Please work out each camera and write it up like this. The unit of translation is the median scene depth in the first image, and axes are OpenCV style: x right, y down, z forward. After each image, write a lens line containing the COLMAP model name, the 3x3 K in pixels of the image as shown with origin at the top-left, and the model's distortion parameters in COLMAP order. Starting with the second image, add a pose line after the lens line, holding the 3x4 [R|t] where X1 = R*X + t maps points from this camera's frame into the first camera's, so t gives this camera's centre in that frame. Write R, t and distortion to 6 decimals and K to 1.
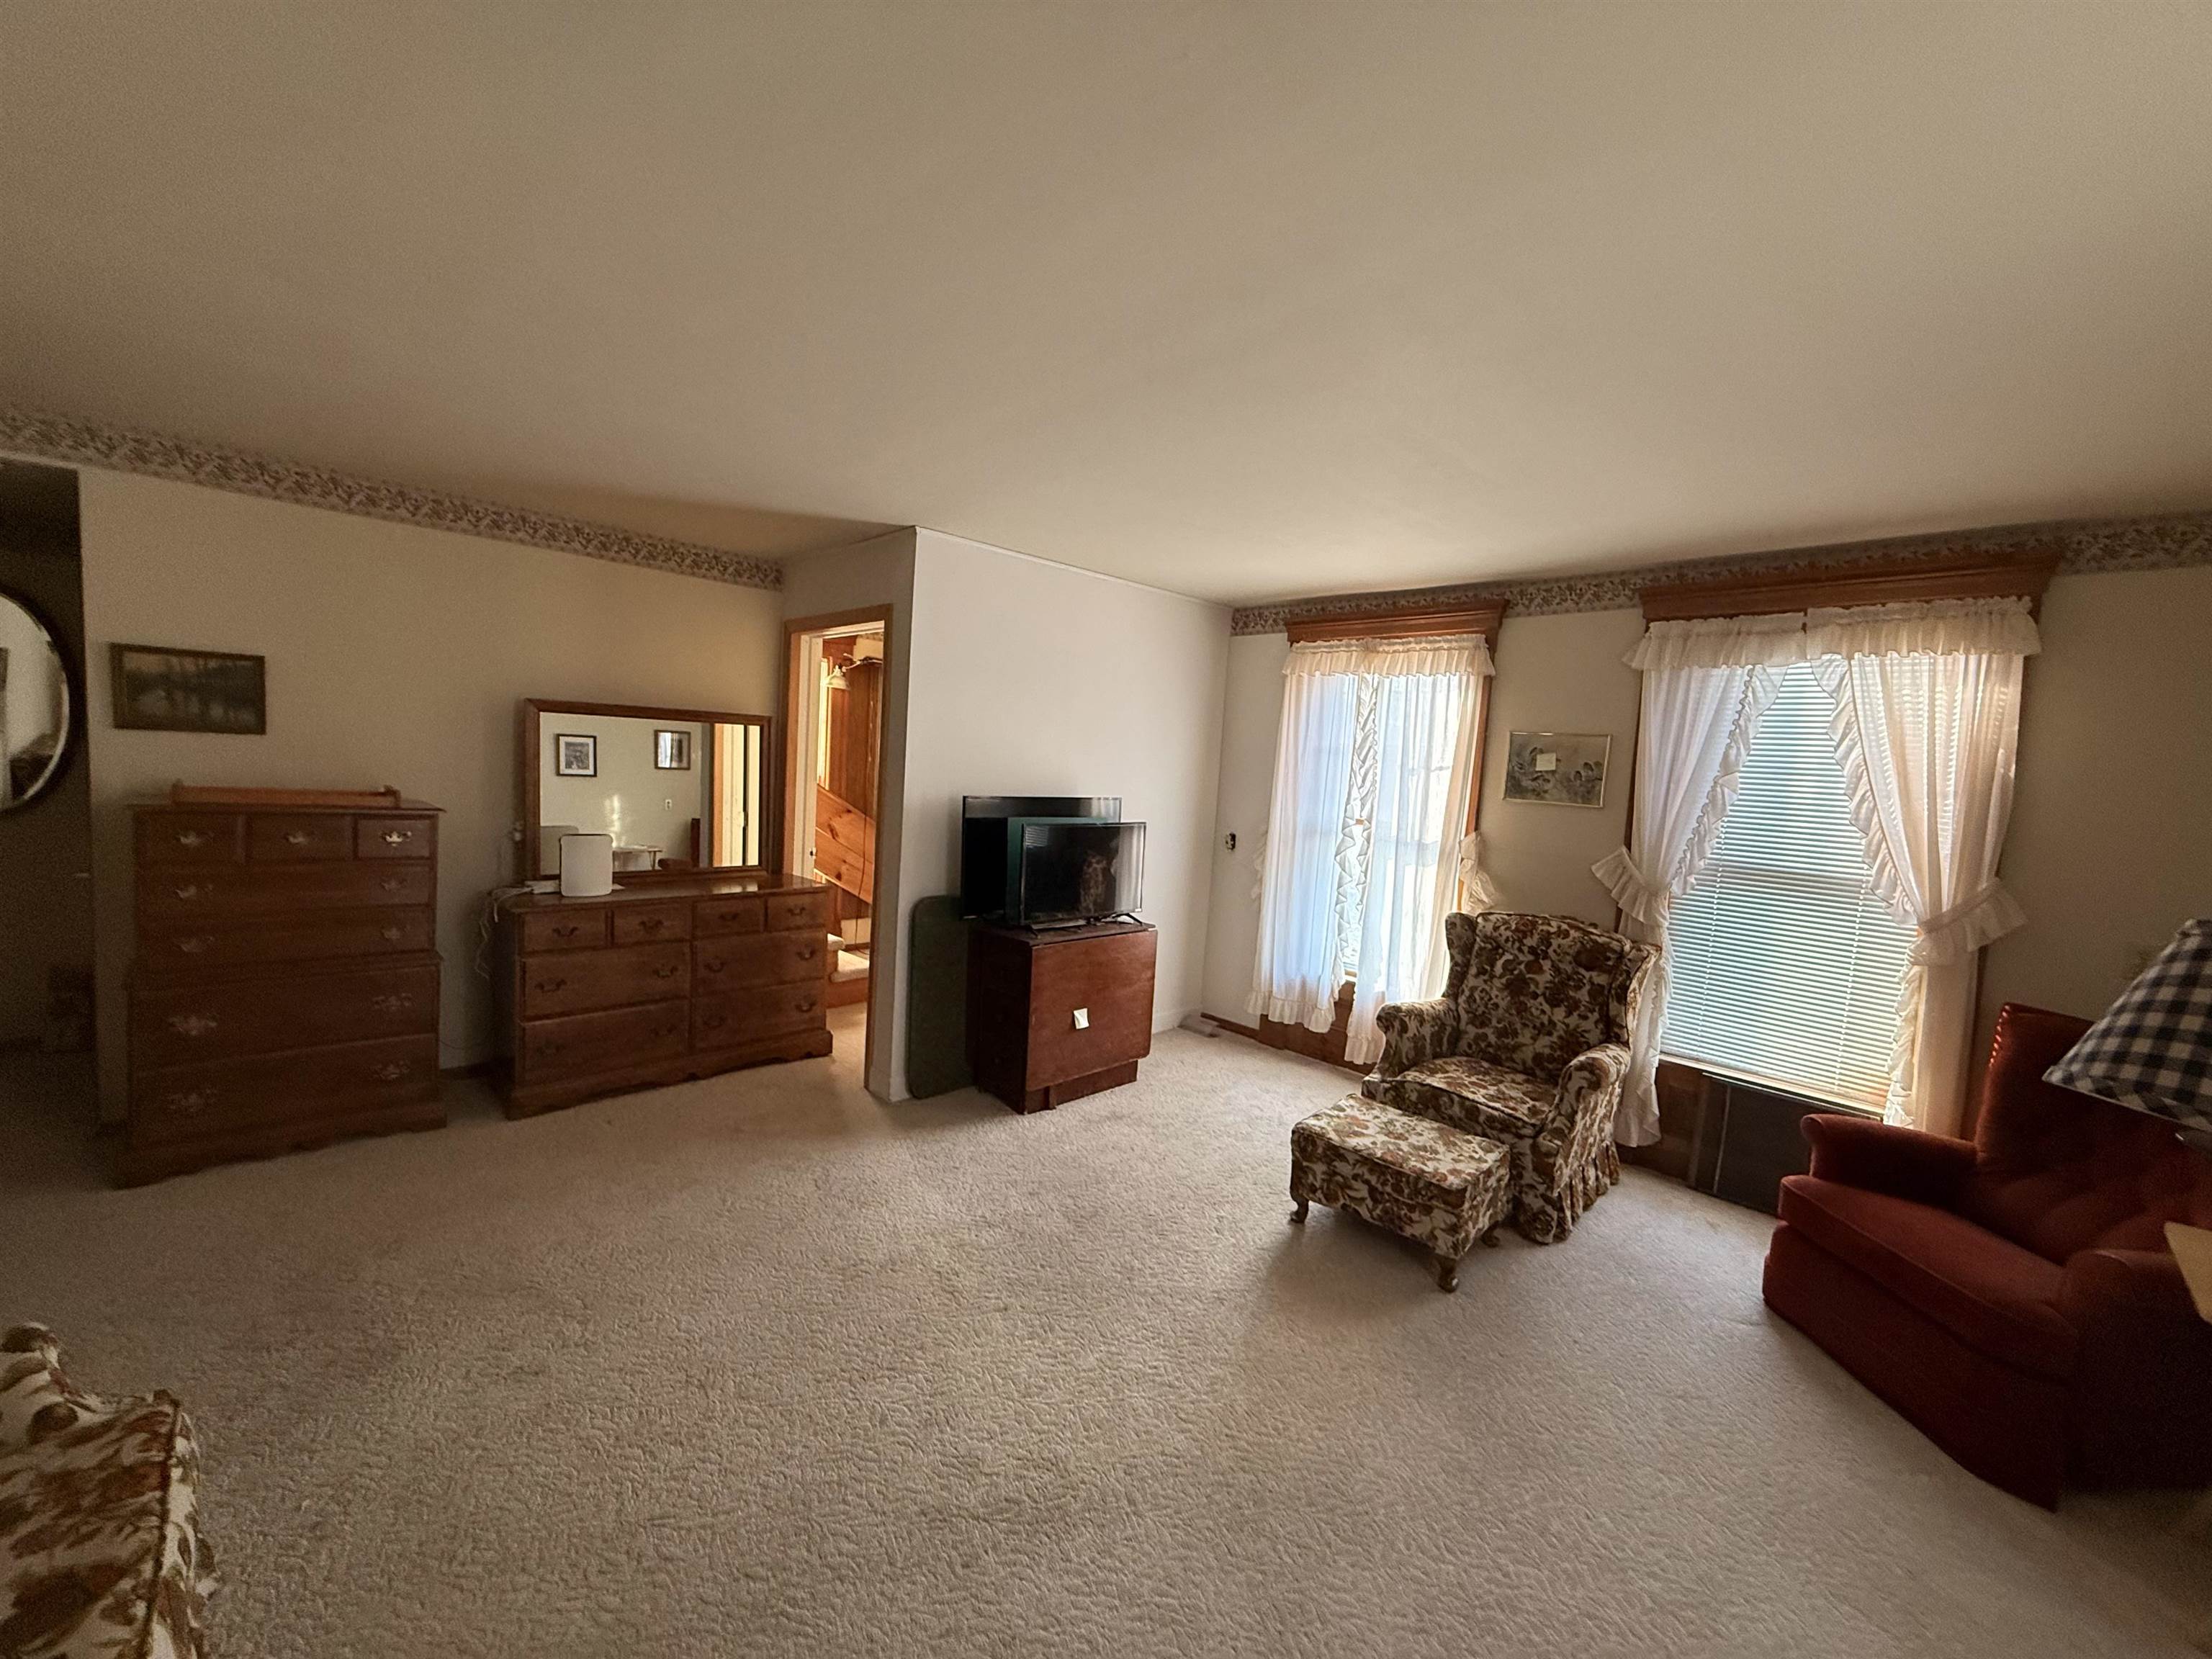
lens RADIAL K [[884.4, 0, 1106.8], [0, 884.4, 829.6], [0, 0, 1]] dist [-0.000754, -0.000119]
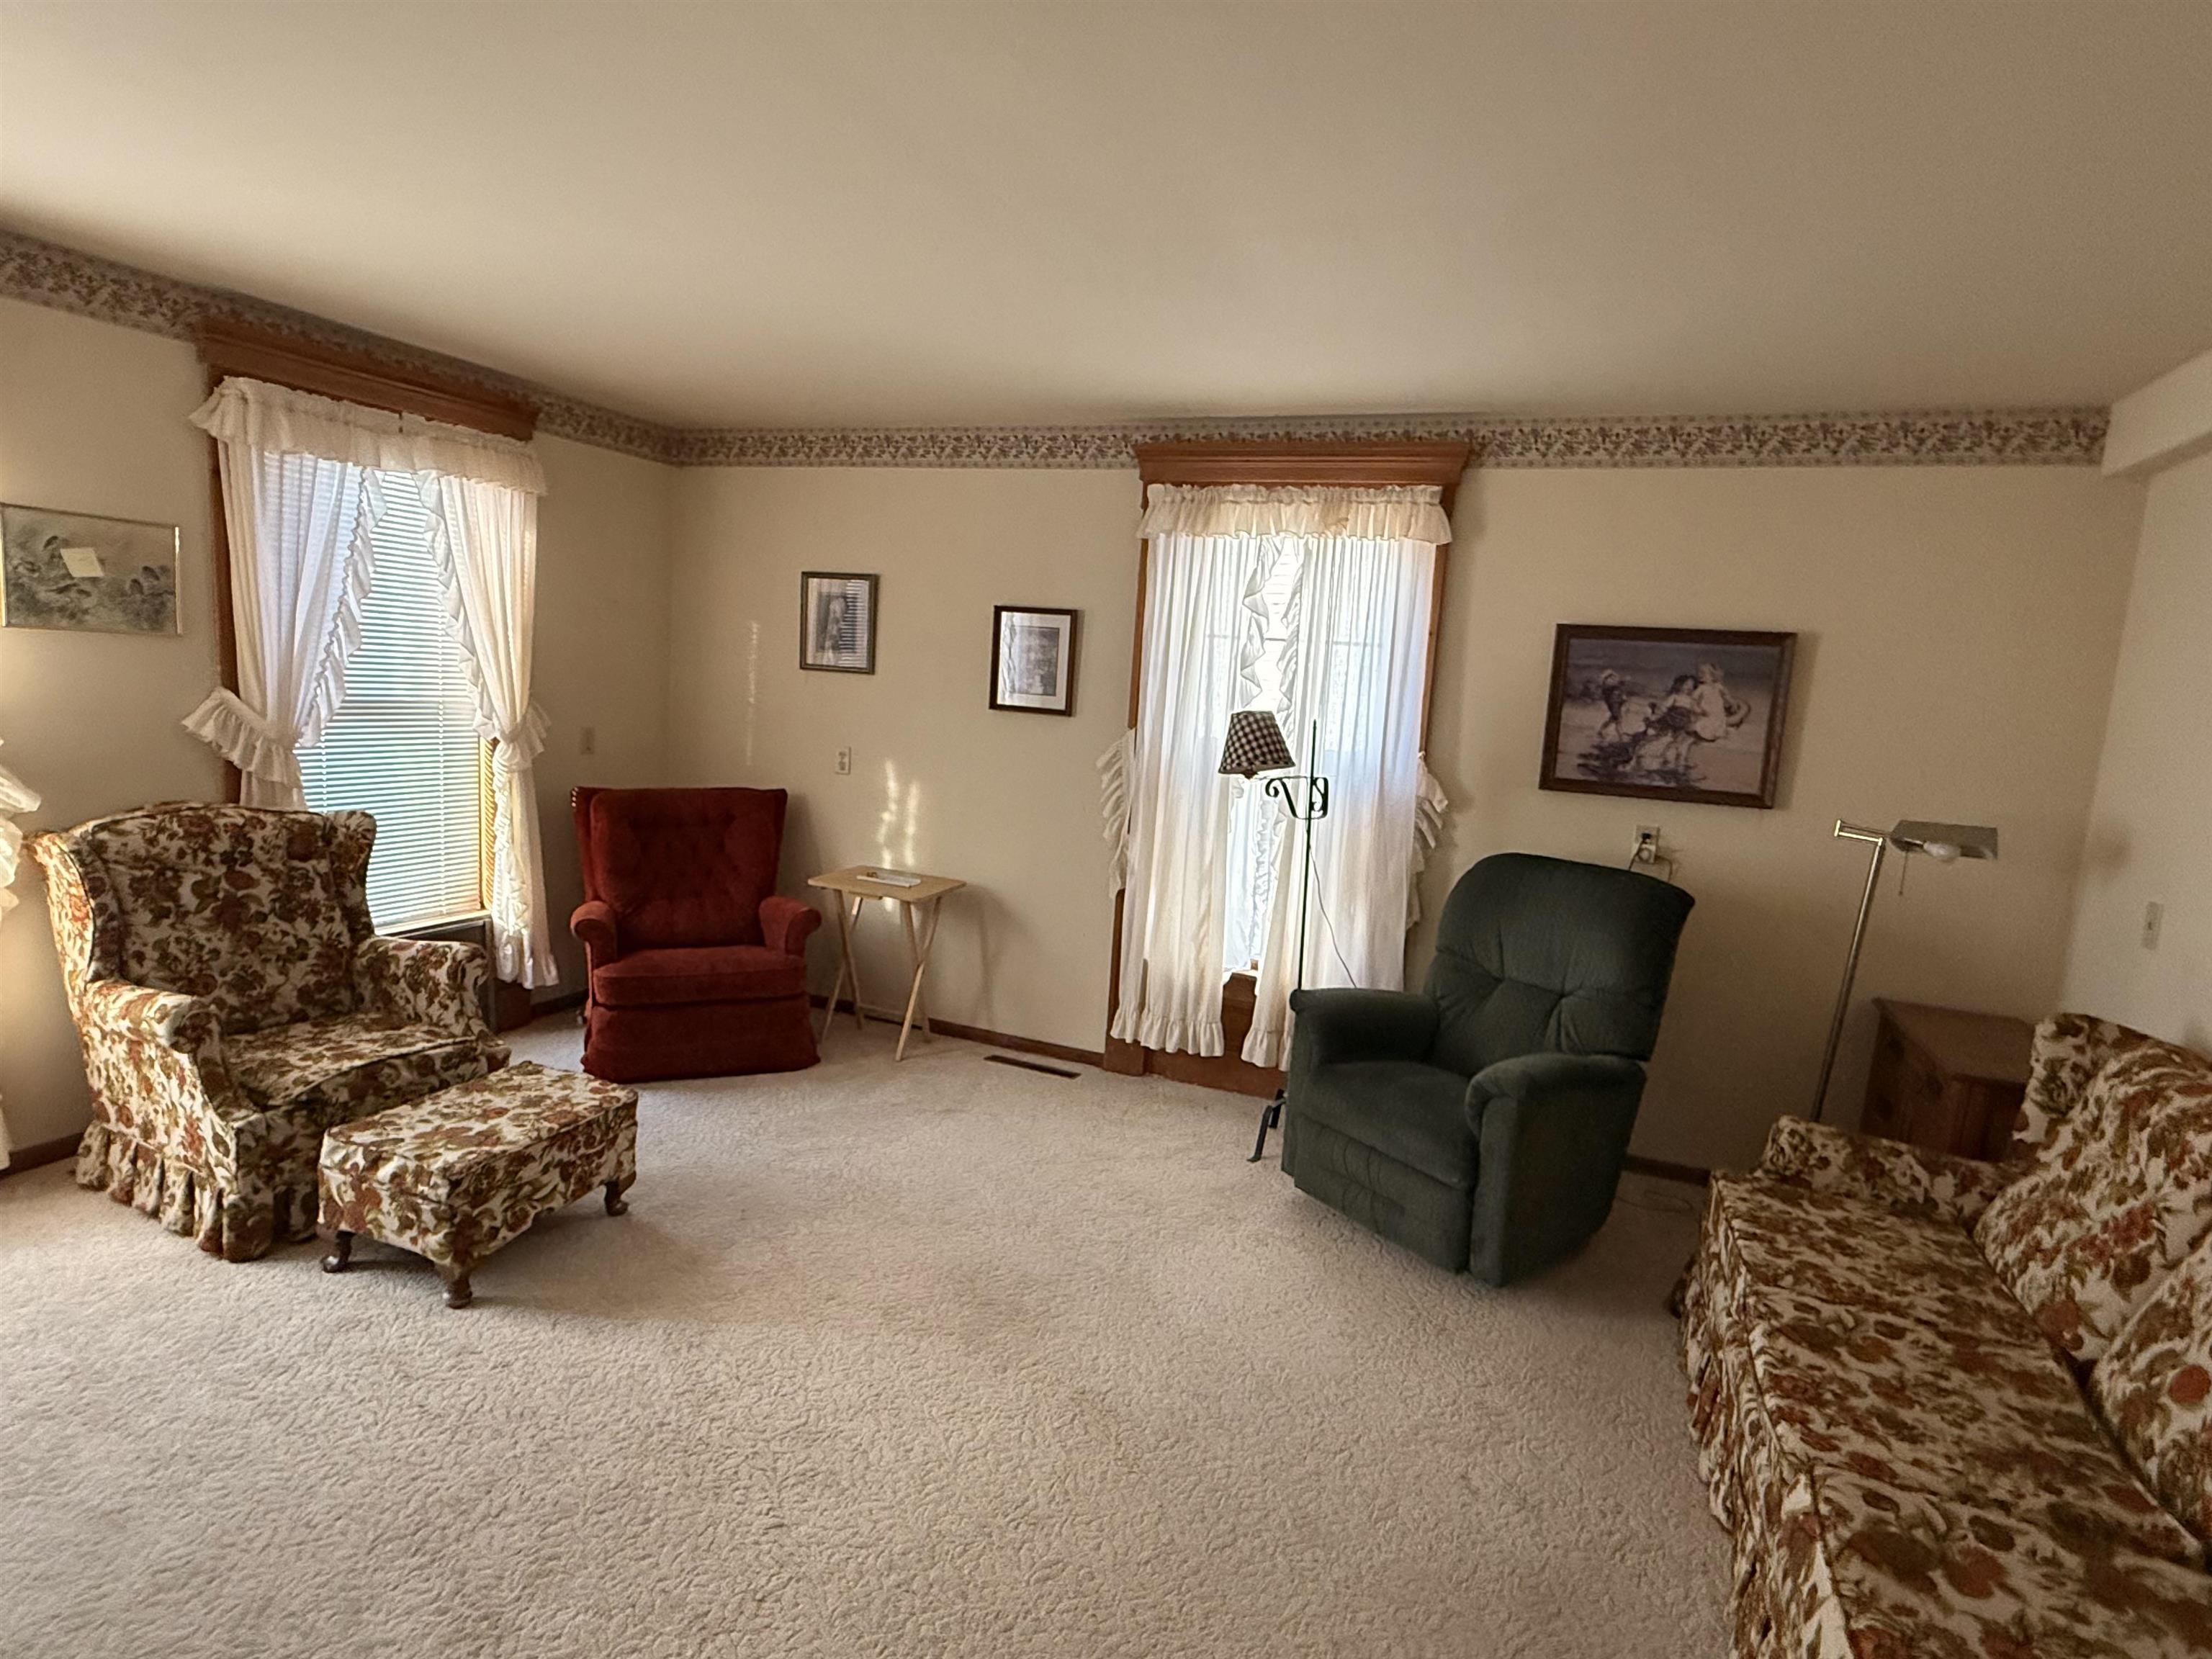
lens RADIAL K [[1156.6, 0, 1107.0], [0, 1156.6, 830.8], [0, 0, 1]] dist [0.001622, 0.000266]
pose [[-0.394016, -0.210278, 0.894726, -0.629165], [-0.017363, 0.975006, 0.221499, -0.100129], [-0.918940, 0.071739, -0.387819, 0.793623]]
